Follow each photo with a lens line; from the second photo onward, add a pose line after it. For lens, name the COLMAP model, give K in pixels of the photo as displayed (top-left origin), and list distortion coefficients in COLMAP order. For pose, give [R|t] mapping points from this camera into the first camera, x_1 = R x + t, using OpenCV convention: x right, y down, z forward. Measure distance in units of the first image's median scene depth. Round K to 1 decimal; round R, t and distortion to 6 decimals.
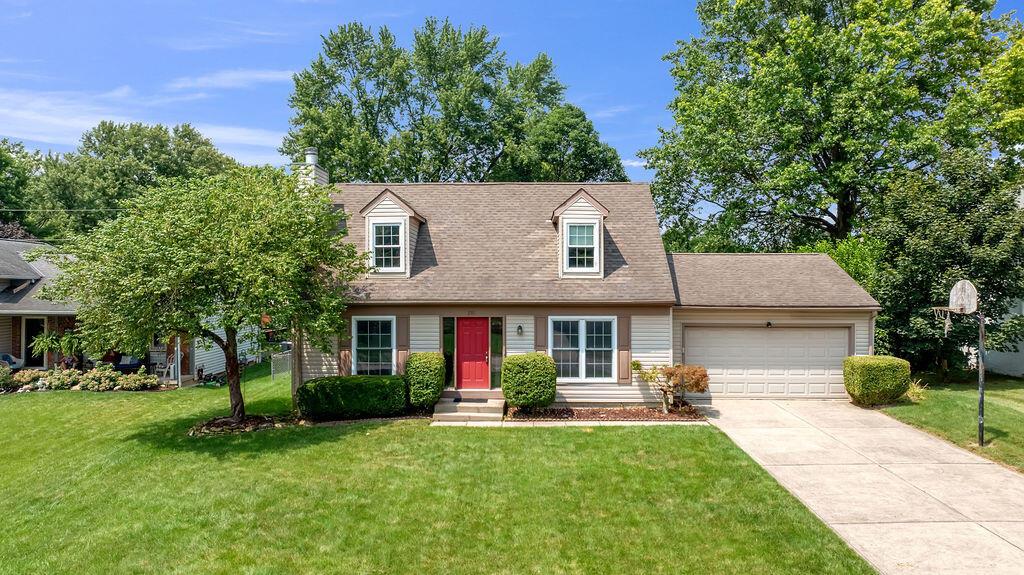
lens RADIAL K [[746.2, 0, 505.4], [0, 746.2, 297.4], [0, 0, 1]] dist [-0.039325, 0.032457]
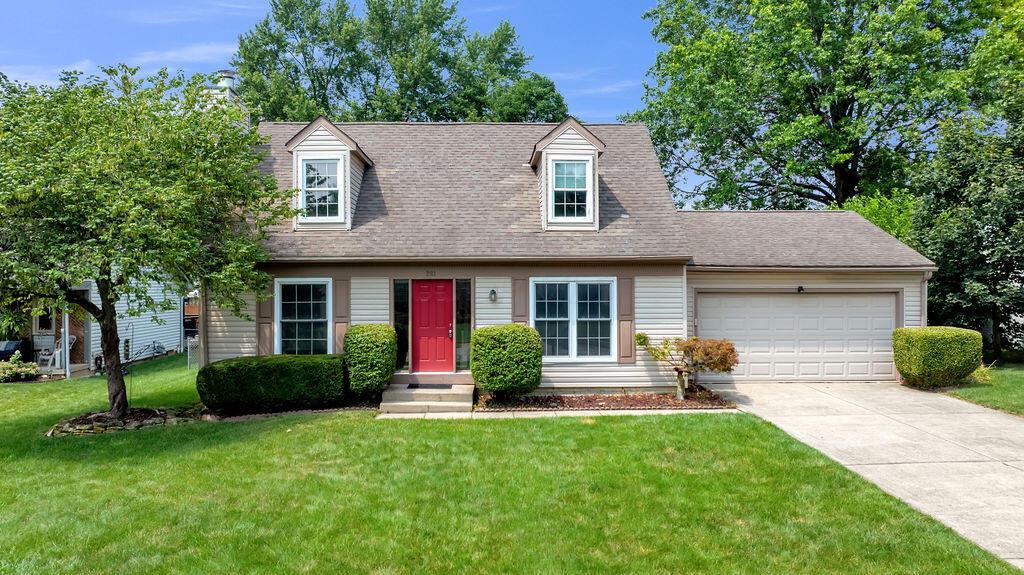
lens RADIAL K [[746.2, 0, 500.7], [0, 746.2, 301.9], [0, 0, 1]] dist [-0.039325, 0.032457]
pose [[0.998742, -0.004900, 0.049912, -0.011502], [0.004651, 0.999976, 0.005101, 0.046297], [-0.049936, -0.004862, 0.998741, 0.221653]]
